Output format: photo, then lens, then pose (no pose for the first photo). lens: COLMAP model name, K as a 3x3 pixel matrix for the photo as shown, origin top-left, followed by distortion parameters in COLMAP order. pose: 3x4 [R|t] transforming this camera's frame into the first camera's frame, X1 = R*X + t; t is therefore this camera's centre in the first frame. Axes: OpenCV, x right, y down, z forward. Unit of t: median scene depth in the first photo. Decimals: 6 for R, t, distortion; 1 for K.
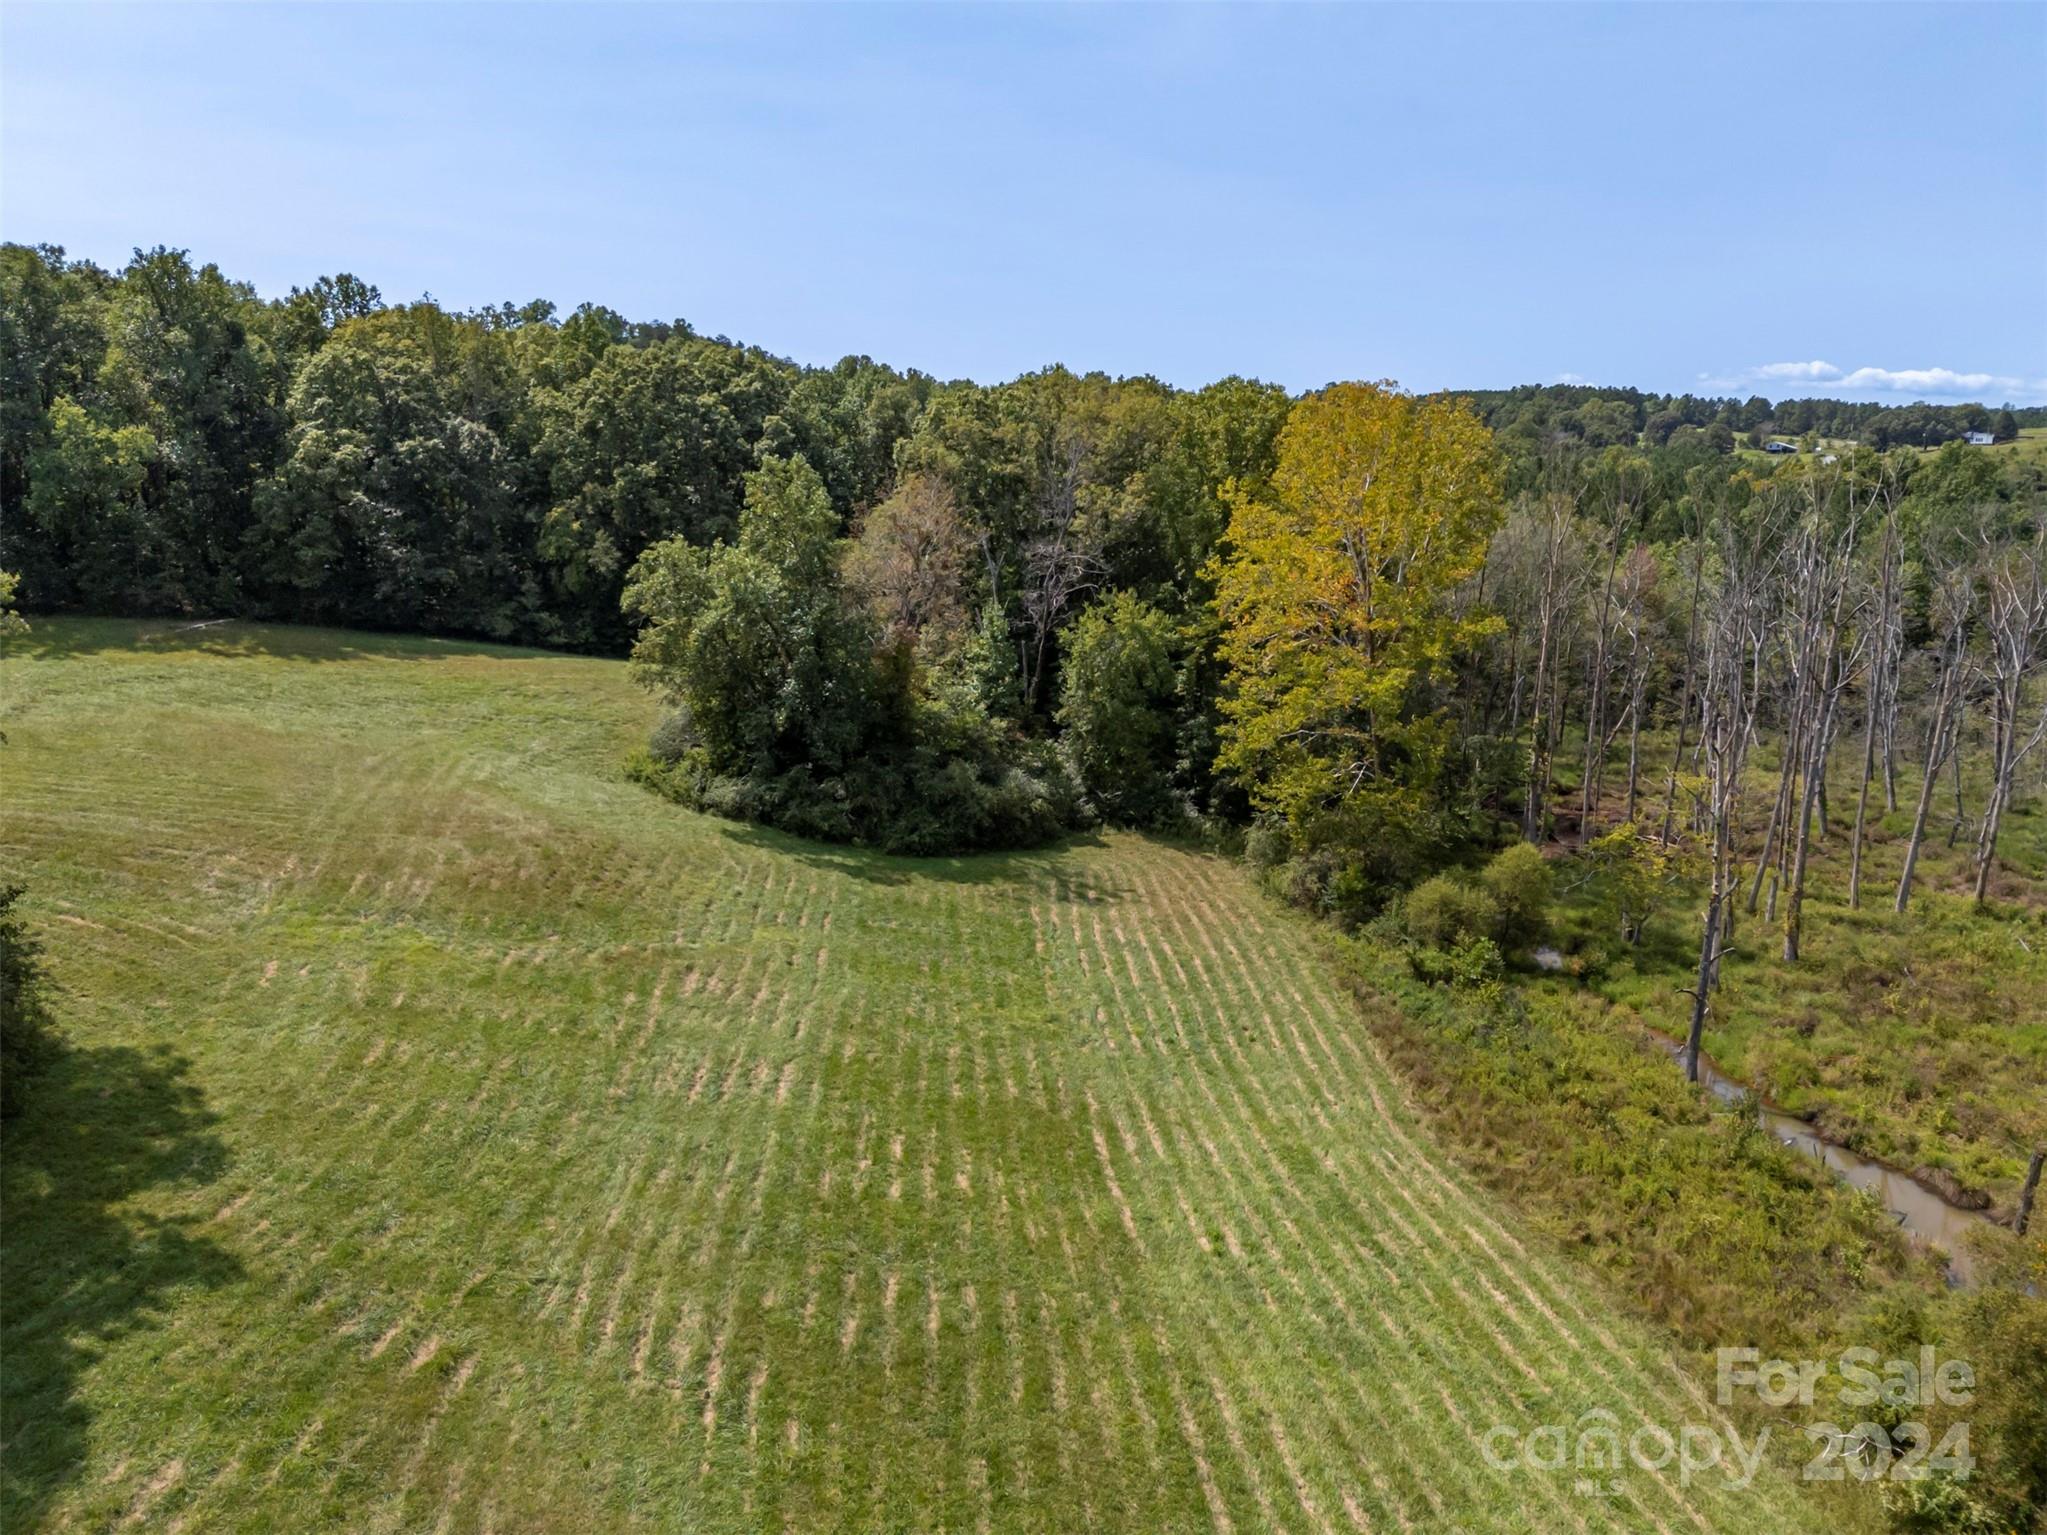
lens RADIAL K [[1494.6, 0, 1020.6], [0, 1494.6, 756.3], [0, 0, 1]] dist [0.096048, -0.073515]
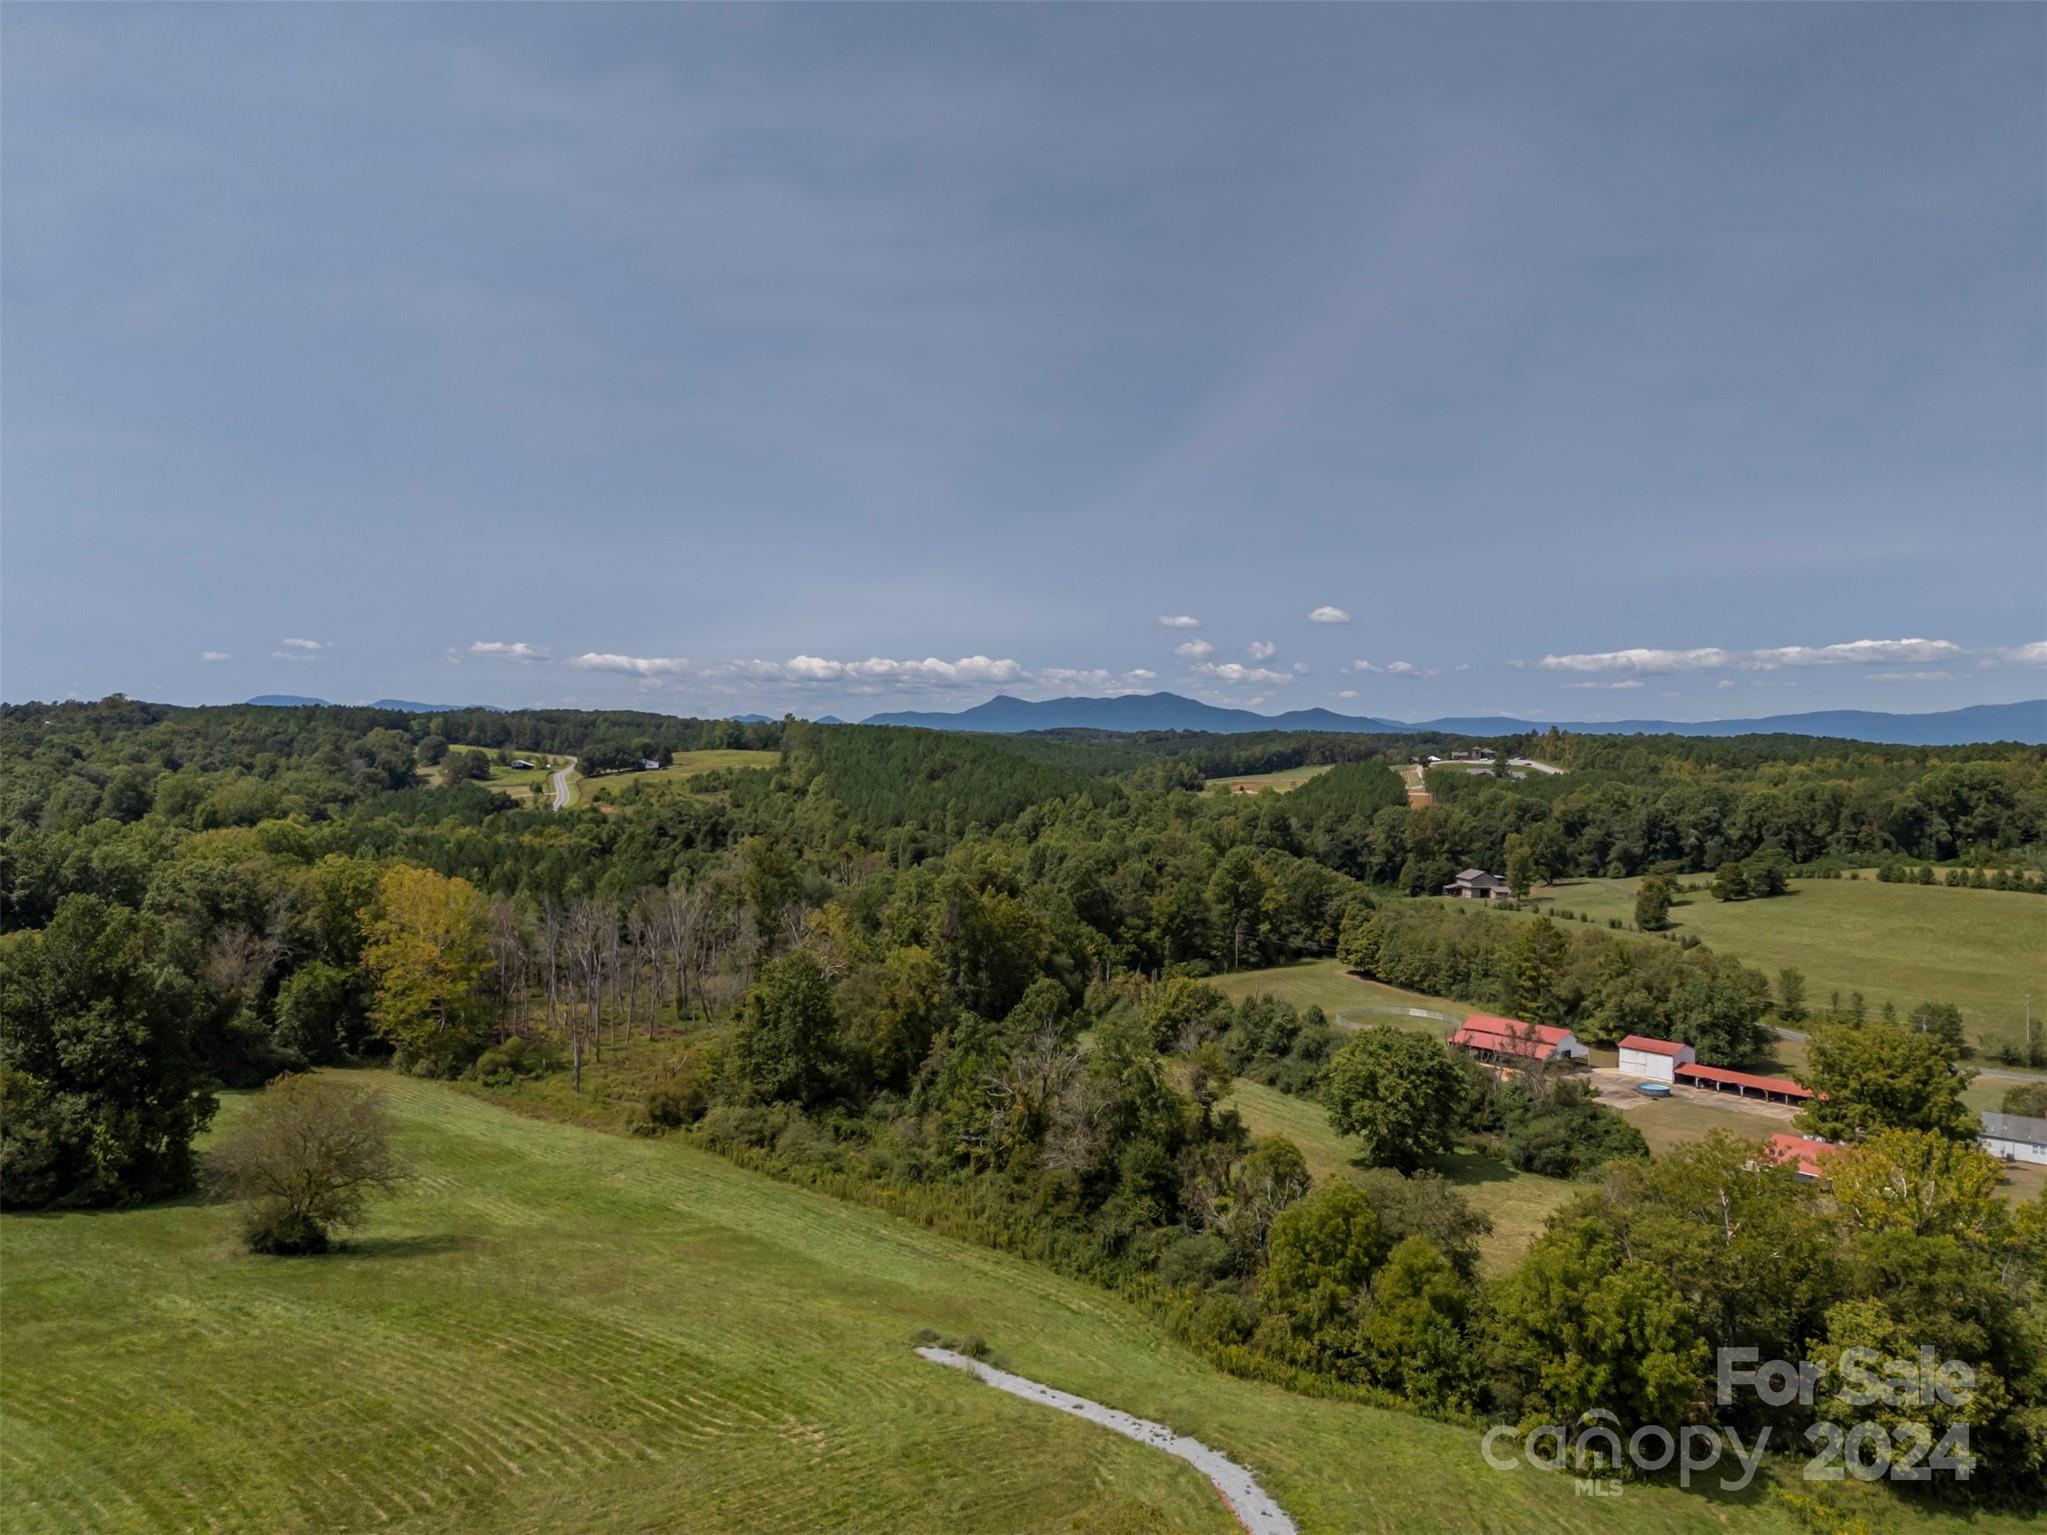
lens RADIAL K [[1494.6, 0, 1020.6], [0, 1494.6, 756.3], [0, 0, 1]] dist [0.096048, -0.073515]
pose [[0.706823, -0.011801, 0.707292, -0.940655], [0.131943, 0.984514, -0.115430, -0.008565], [-0.694977, 0.174910, 0.697434, -1.653200]]
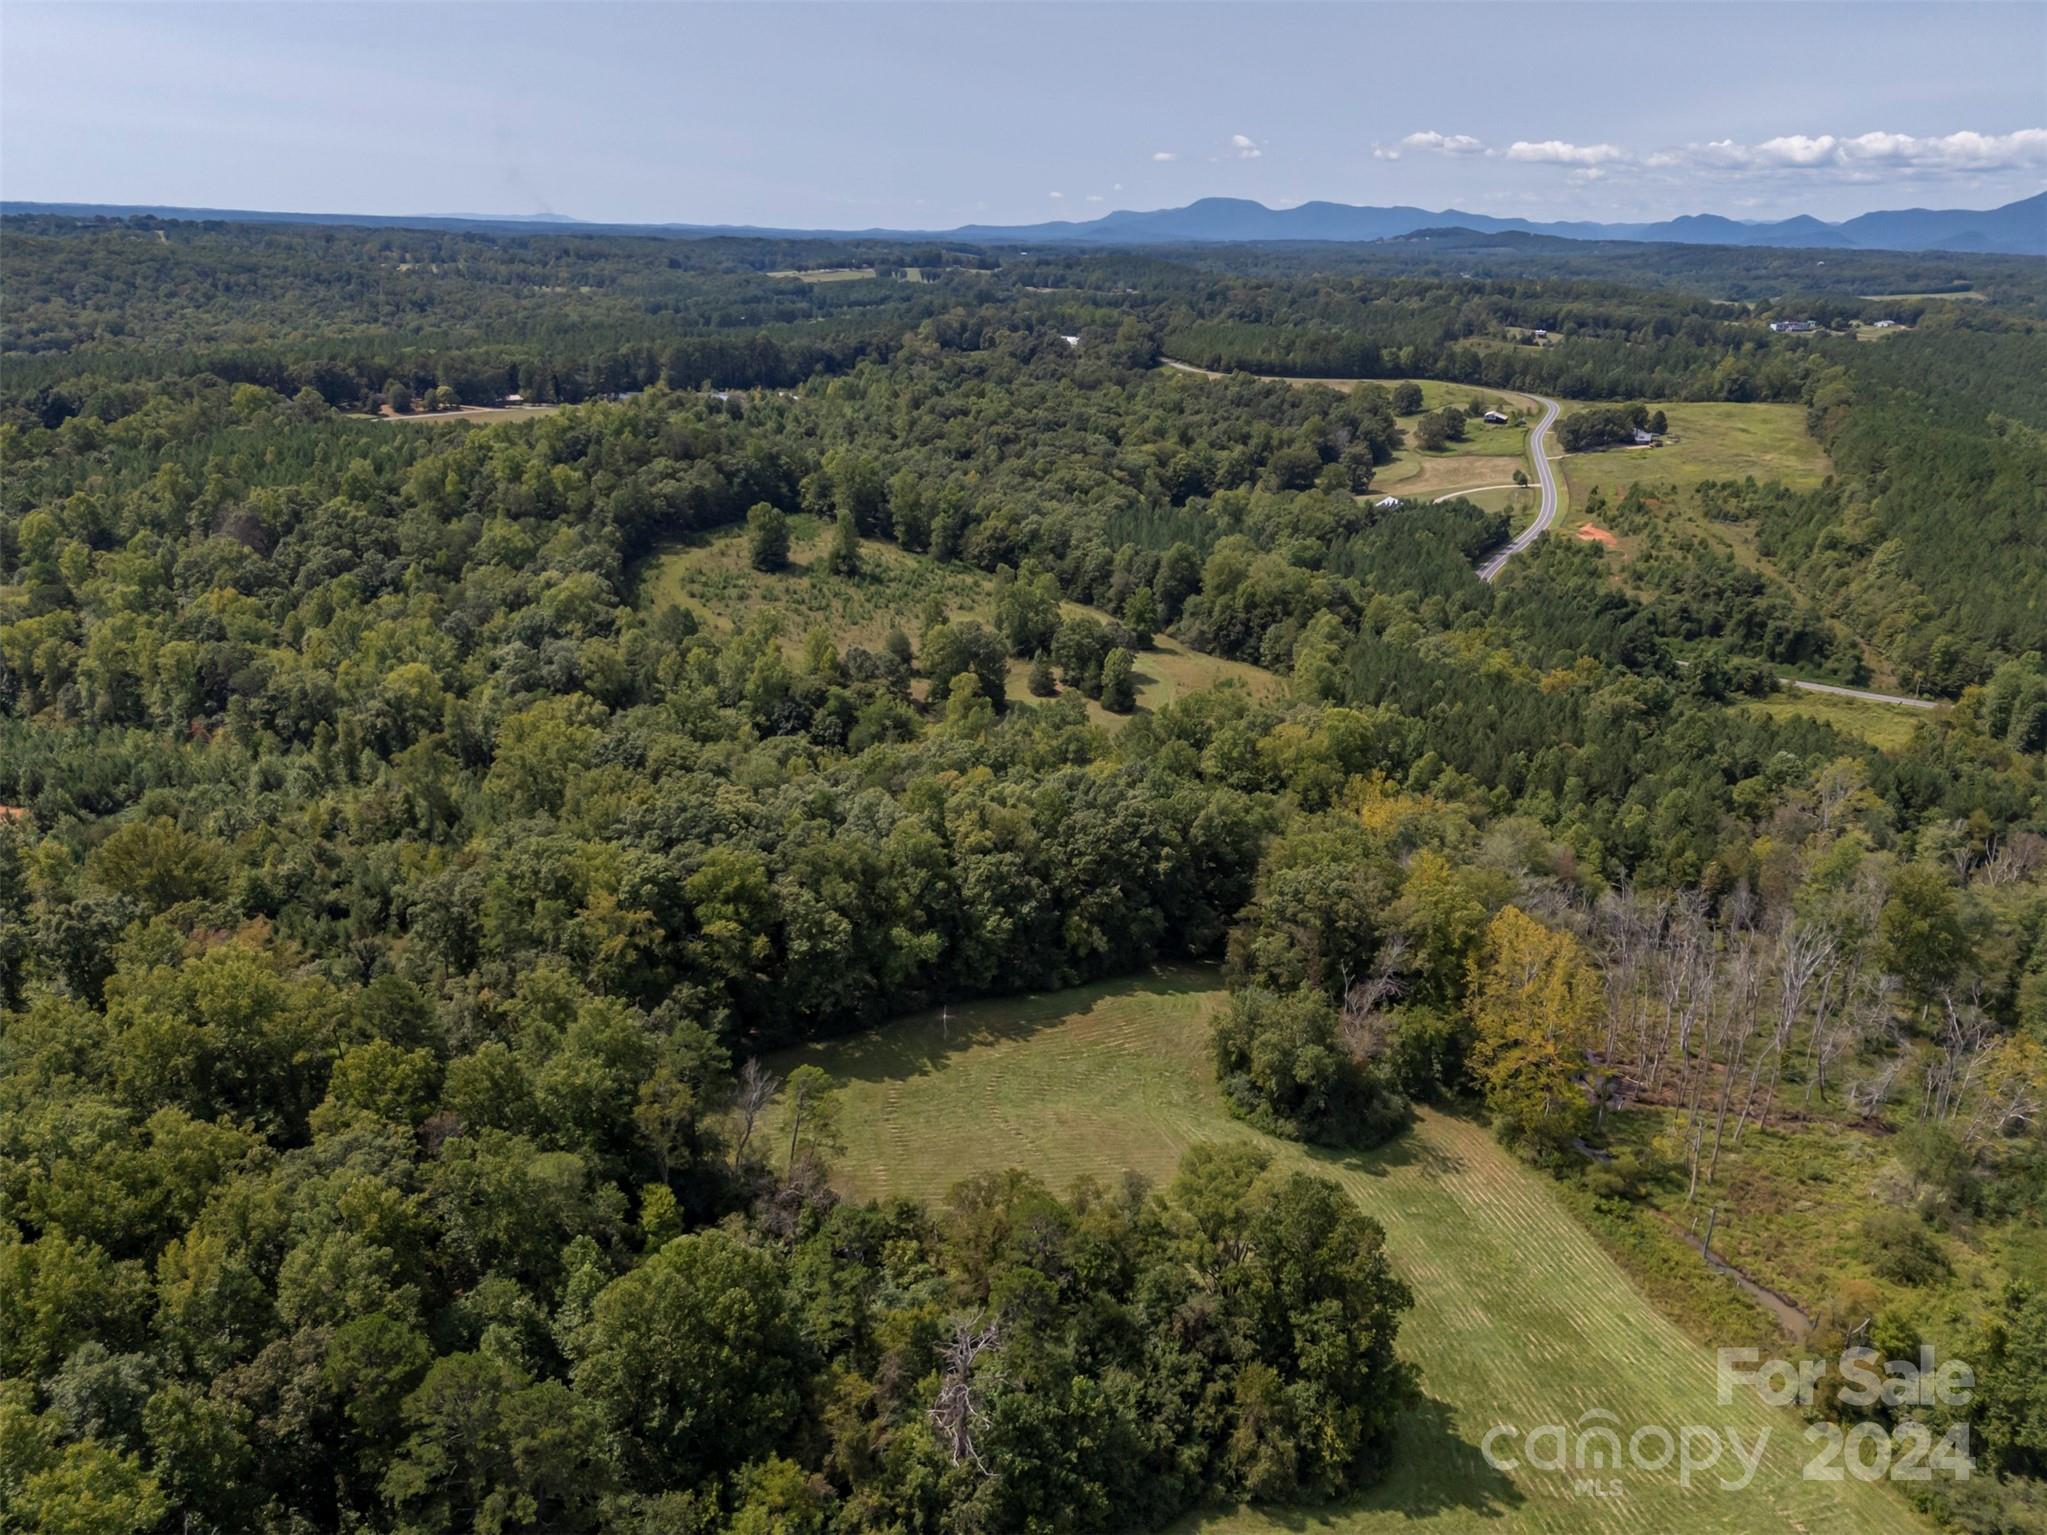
lens RADIAL K [[1494.6, 0, 1020.6], [0, 1494.6, 756.3], [0, 0, 1]] dist [0.096048, -0.073515]
pose [[0.977635, -0.060144, 0.201528, -1.118652], [0.029376, 0.987895, 0.152320, -0.986281], [-0.208249, -0.142993, 0.967567, -1.191090]]
